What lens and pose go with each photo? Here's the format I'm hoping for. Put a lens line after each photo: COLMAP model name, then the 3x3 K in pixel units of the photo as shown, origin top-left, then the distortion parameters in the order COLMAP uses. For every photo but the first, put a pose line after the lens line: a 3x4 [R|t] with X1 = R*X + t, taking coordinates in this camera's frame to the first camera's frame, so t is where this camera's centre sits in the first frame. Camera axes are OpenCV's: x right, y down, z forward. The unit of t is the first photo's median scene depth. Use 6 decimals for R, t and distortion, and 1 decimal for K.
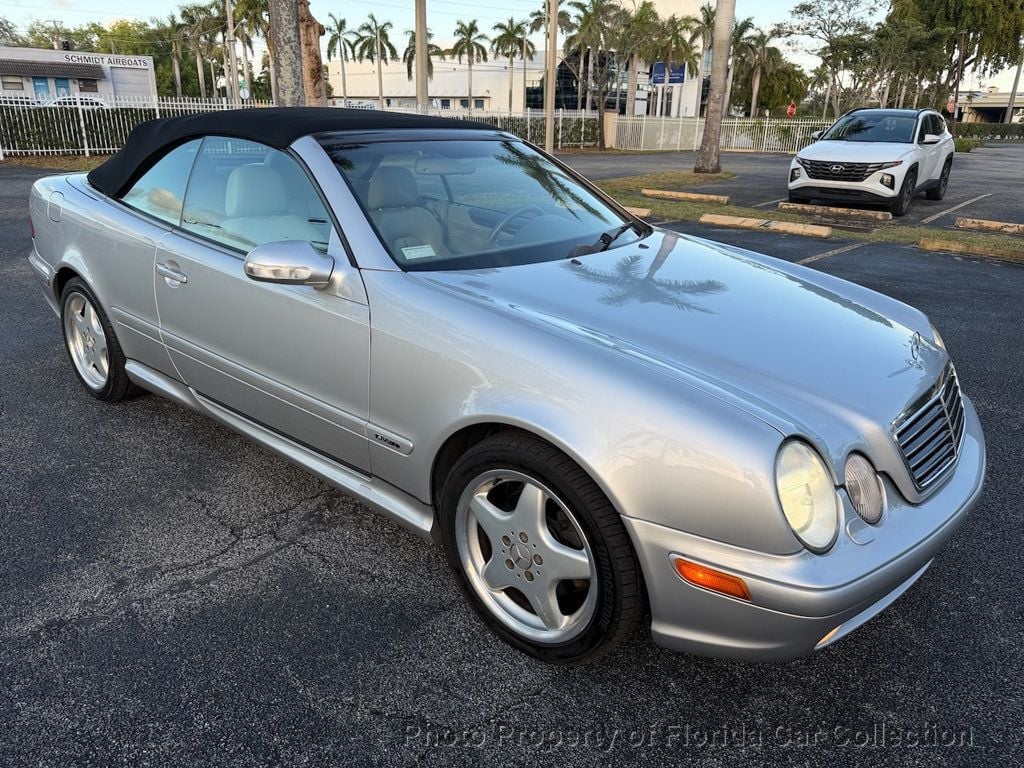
lens RADIAL K [[726.3, 0, 507.0], [0, 726.3, 378.9], [0, 0, 1]] dist [-0.002987, 0.001467]
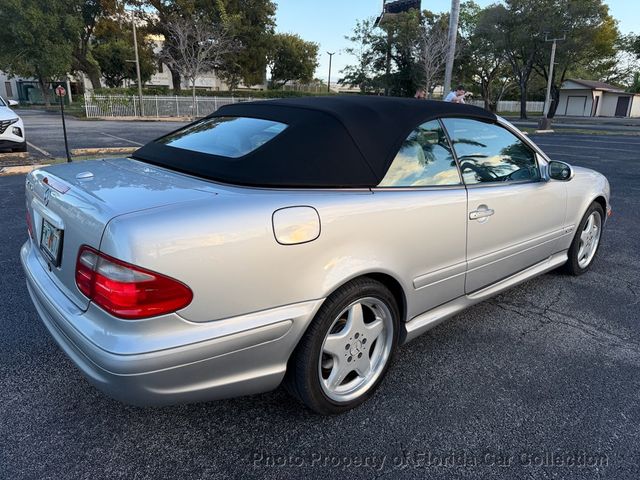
lens RADIAL K [[444.5, 0, 321.8], [0, 444.5, 247.6], [0, 0, 1]] dist [0.005691, -0.001330]
pose [[0.152893, -0.327342, 0.932454, -1.161628], [0.322642, 0.908379, 0.265987, -0.365336], [-0.934091, 0.260182, 0.244499, 0.946872]]
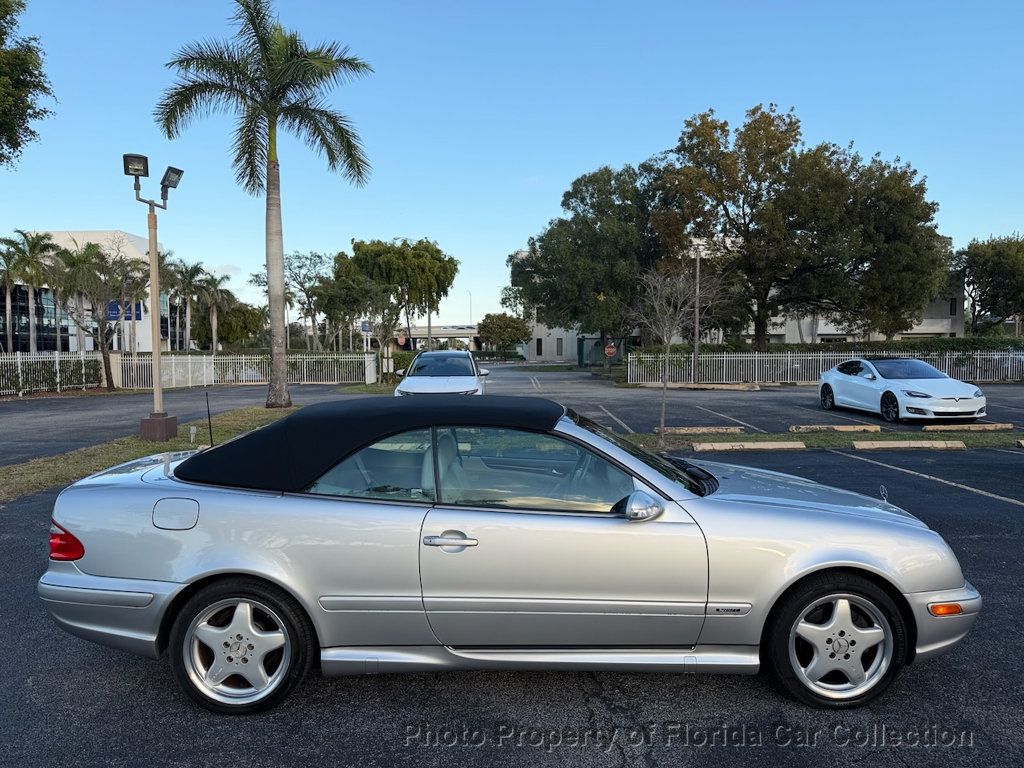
lens RADIAL K [[711.3, 0, 514.8], [0, 711.3, 396.2], [0, 0, 1]] dist [0.005691, -0.001330]
pose [[0.751230, -0.066085, 0.656724, -0.956918], [0.244466, 0.952071, -0.183841, -0.116446], [-0.613099, 0.298654, 0.731380, 0.034084]]
